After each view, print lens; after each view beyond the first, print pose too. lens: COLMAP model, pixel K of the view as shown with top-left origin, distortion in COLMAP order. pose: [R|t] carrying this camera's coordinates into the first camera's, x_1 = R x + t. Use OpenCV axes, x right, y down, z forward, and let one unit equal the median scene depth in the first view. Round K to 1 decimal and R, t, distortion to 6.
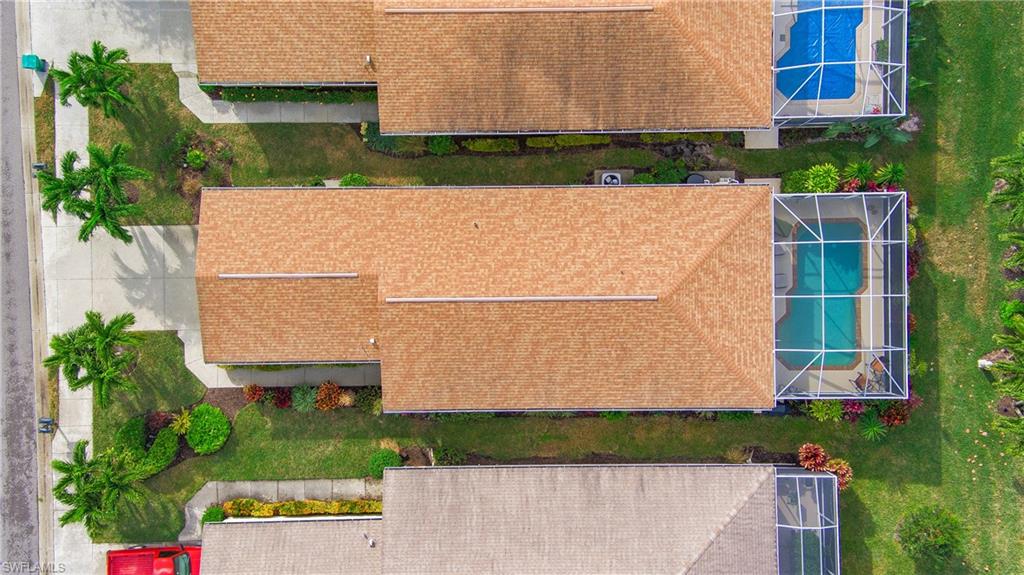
lens RADIAL K [[1173.9, 0, 511.0], [0, 1173.9, 288.3], [0, 0, 1]] dist [0.175858, 0.000000]
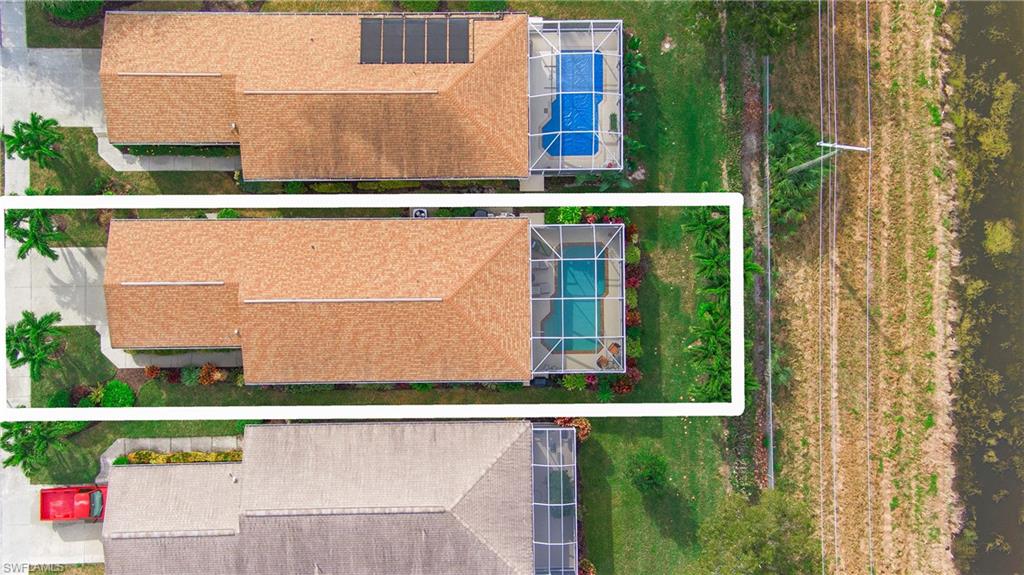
lens RADIAL K [[1173.9, 0, 512.1], [0, 1173.9, 287.2], [0, 0, 1]] dist [0.175858, 0.000000]
pose [[0.999997, -0.000368, -0.002573, 0.203793], [0.000319, 0.999820, -0.018956, 0.019095], [0.002580, 0.018955, 0.999817, -0.369320]]
